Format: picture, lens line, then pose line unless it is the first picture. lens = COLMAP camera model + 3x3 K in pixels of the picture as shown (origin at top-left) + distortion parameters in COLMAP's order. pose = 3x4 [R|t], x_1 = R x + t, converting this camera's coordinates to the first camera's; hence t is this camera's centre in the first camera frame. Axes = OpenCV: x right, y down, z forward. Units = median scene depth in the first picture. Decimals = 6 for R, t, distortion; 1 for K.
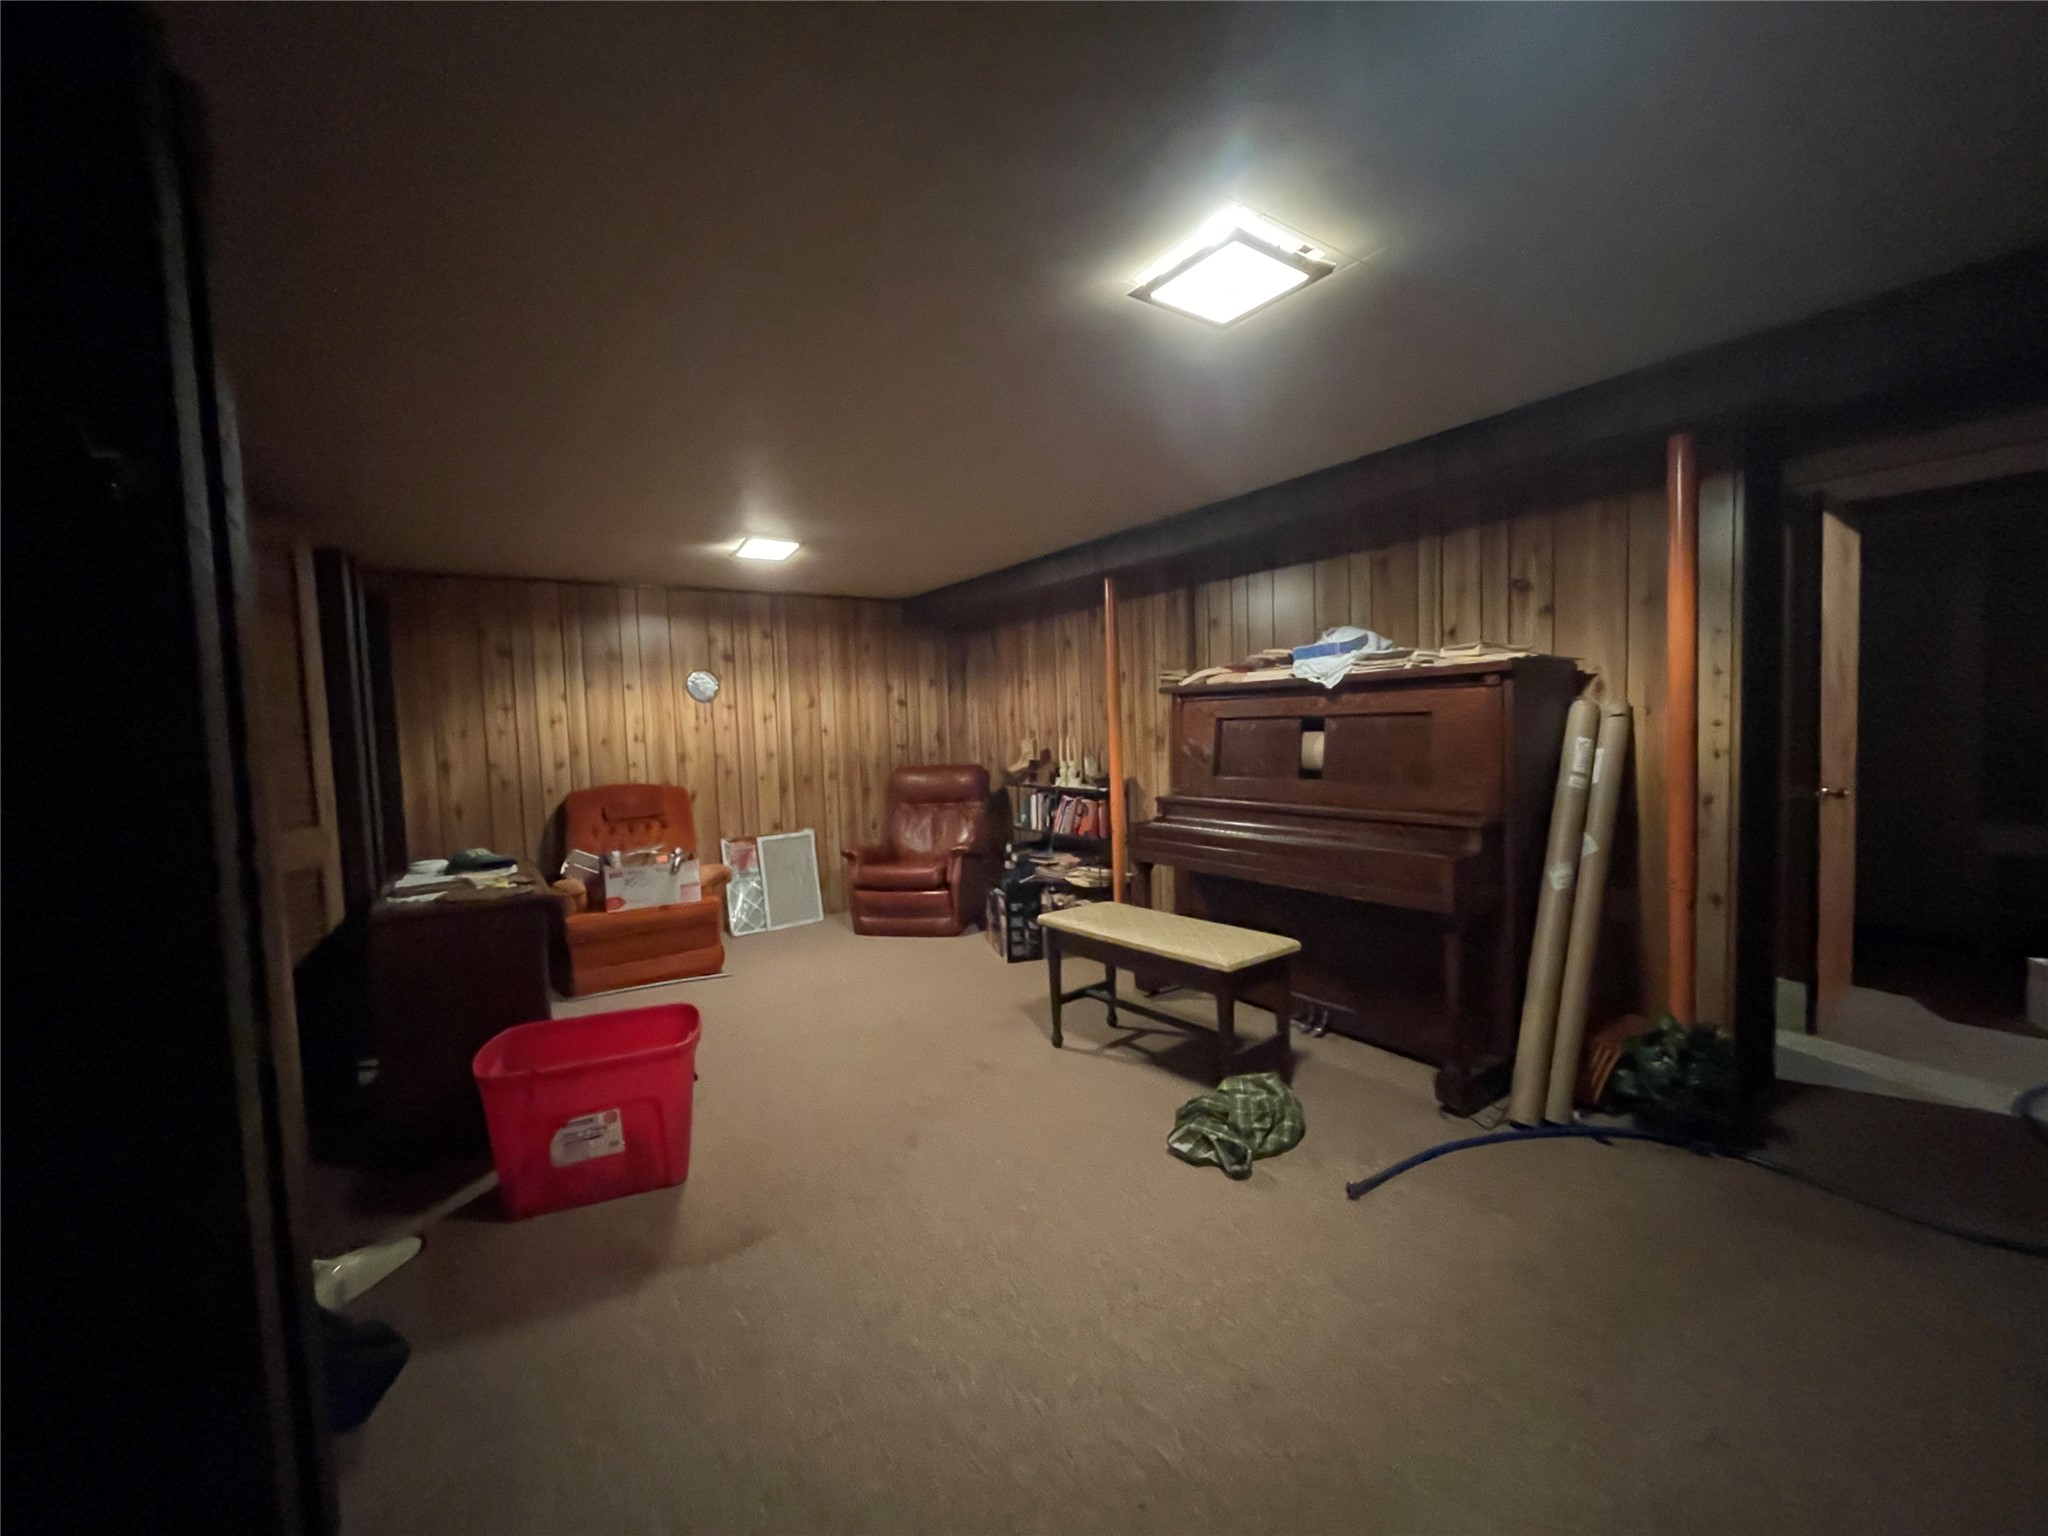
lens RADIAL K [[838.0, 0, 1024.0], [0, 838.0, 768.0], [0, 0, 1]] dist [-0.001002, -0.000130]
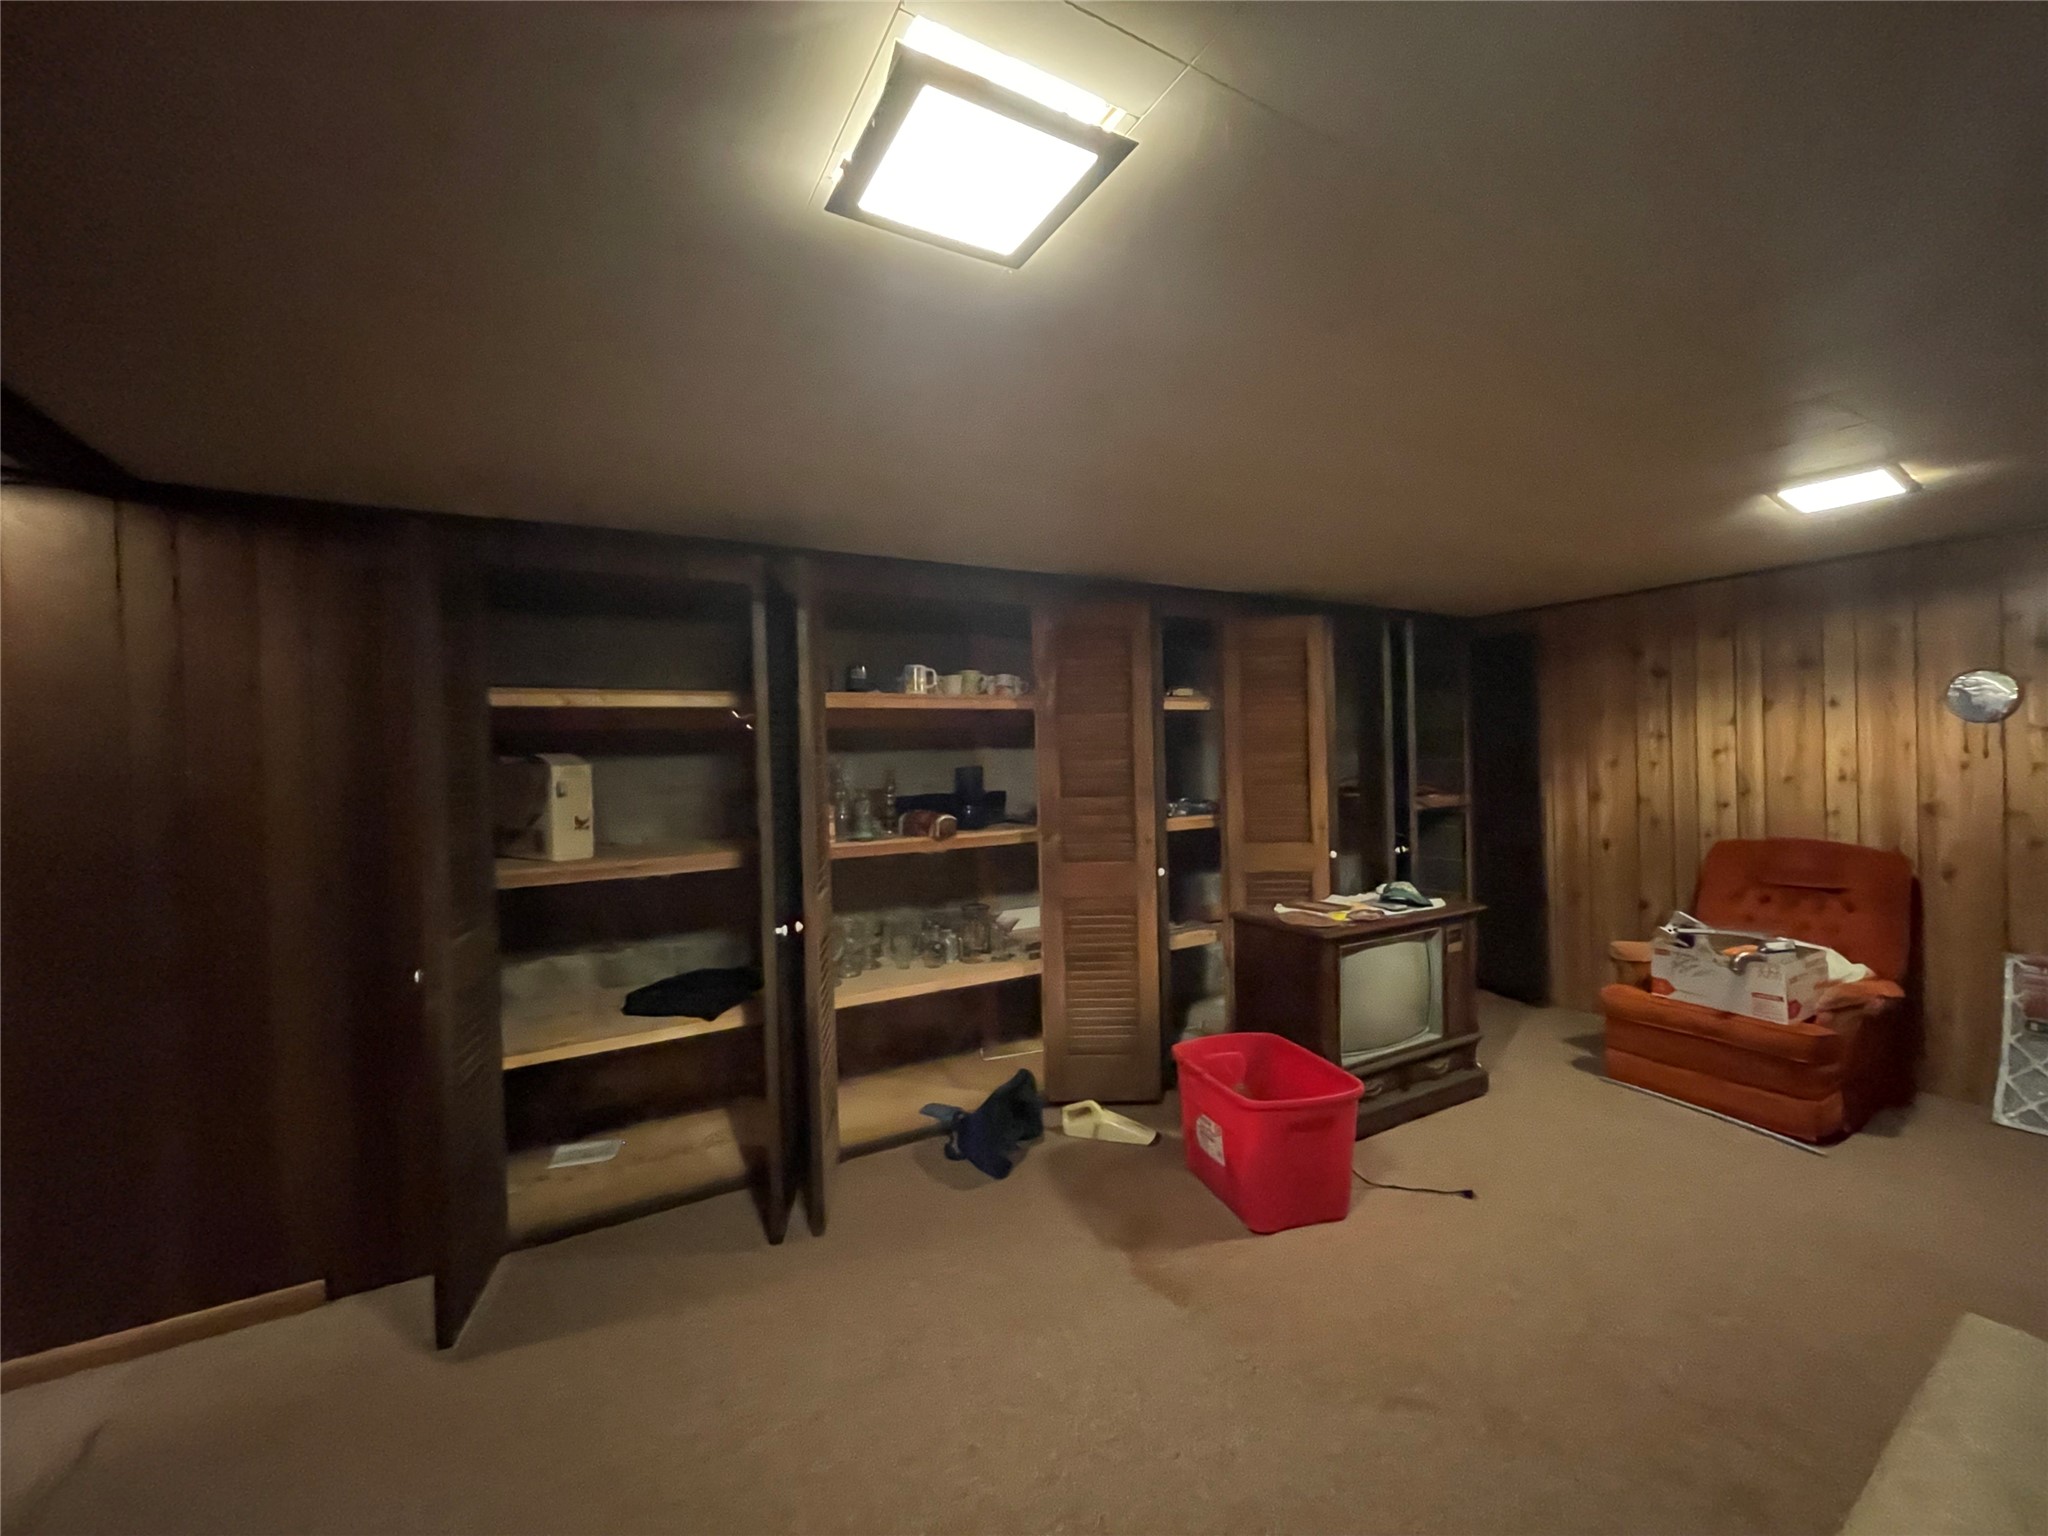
lens RADIAL K [[838.0, 0, 1024.0], [0, 838.0, 768.0], [0, 0, 1]] dist [-0.001002, -0.000130]
pose [[-0.109148, 0.053042, -0.992609, 0.315048], [-0.026580, 0.998062, 0.056257, -0.065965], [0.993670, 0.032524, -0.107527, 0.411326]]
